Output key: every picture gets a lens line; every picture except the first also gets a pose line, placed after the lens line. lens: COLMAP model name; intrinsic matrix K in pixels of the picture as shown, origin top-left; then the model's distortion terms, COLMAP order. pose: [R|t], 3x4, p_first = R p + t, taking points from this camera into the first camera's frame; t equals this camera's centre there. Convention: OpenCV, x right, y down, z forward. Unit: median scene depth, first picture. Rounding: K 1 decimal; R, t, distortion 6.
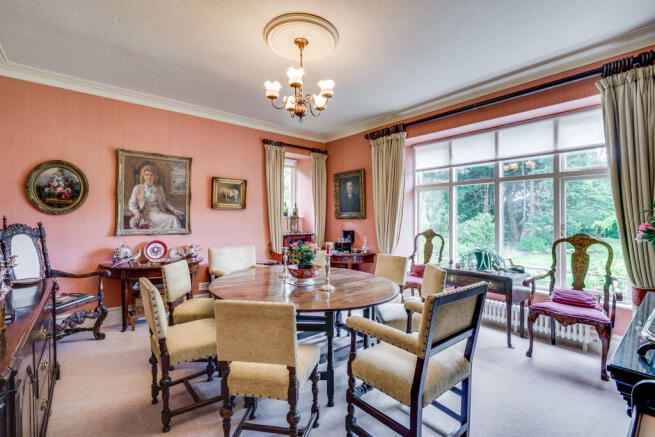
lens RADIAL K [[300.3, 0, 327.5], [0, 300.3, 218.8], [0, 0, 1]] dist [0.005829, 0.000795]
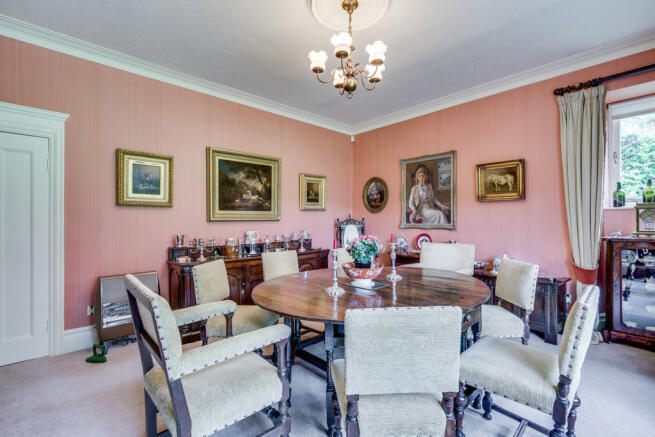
lens RADIAL K [[285.7, 0, 327.5], [0, 285.7, 219.6], [0, 0, 1]] dist [-0.000552, -0.000149]
pose [[0.069510, -0.004487, -0.997571, 0.459192], [0.004261, 0.999982, -0.004201, 0.022484], [0.997572, -0.003958, 0.069528, 0.566387]]
